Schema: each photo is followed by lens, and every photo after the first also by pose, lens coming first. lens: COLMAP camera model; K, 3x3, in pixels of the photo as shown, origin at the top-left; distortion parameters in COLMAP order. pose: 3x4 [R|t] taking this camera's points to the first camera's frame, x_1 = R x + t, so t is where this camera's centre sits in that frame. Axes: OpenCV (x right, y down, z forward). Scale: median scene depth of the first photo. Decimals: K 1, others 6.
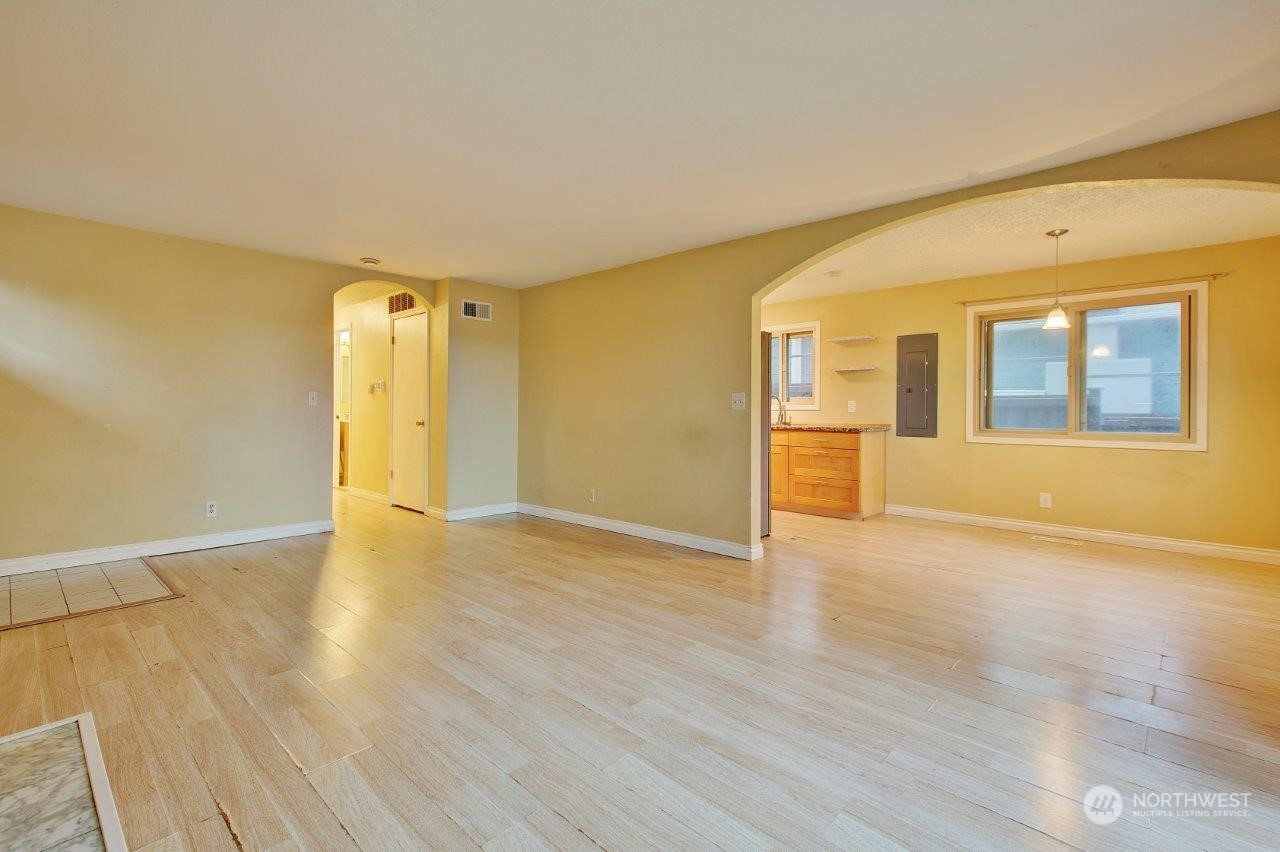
lens RADIAL K [[583.3, 0, 648.5], [0, 583.3, 405.5], [0, 0, 1]] dist [0.027528, -0.002472]
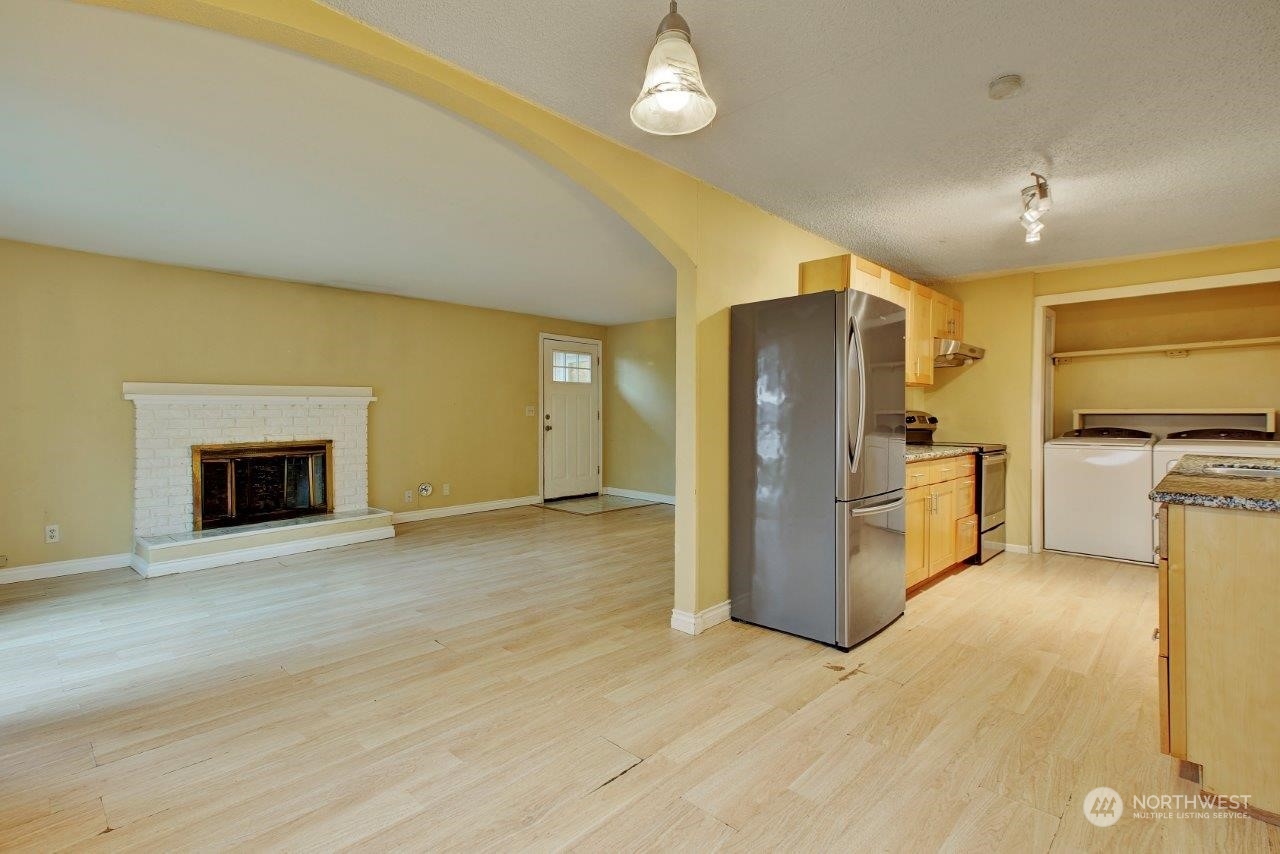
lens RADIAL K [[583.3, 0, 648.0], [0, 583.3, 418.2], [0, 0, 1]] dist [0.027528, -0.002472]
pose [[-0.000546, 0.003284, -0.999994, 0.878873], [0.000320, 0.999995, 0.003283, -0.002869], [1.000000, -0.000318, -0.000547, 0.927957]]
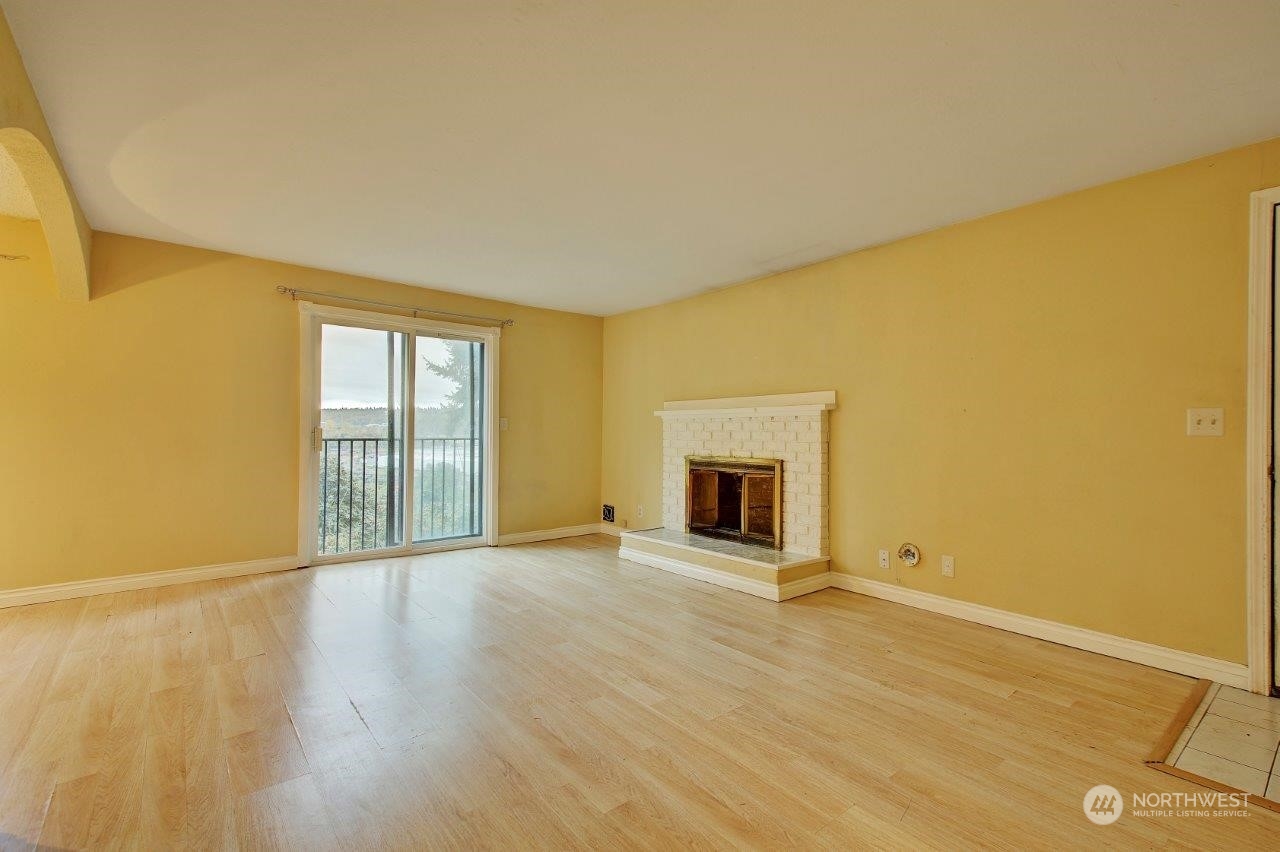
lens RADIAL K [[583.3, 0, 646.7], [0, 583.3, 421.1], [0, 0, 1]] dist [0.027528, -0.002472]
pose [[-0.990293, -0.010530, 0.138599, -0.287349], [-0.012473, 0.999836, -0.013159, -0.002925], [-0.138438, -0.014760, -0.990261, 1.277514]]
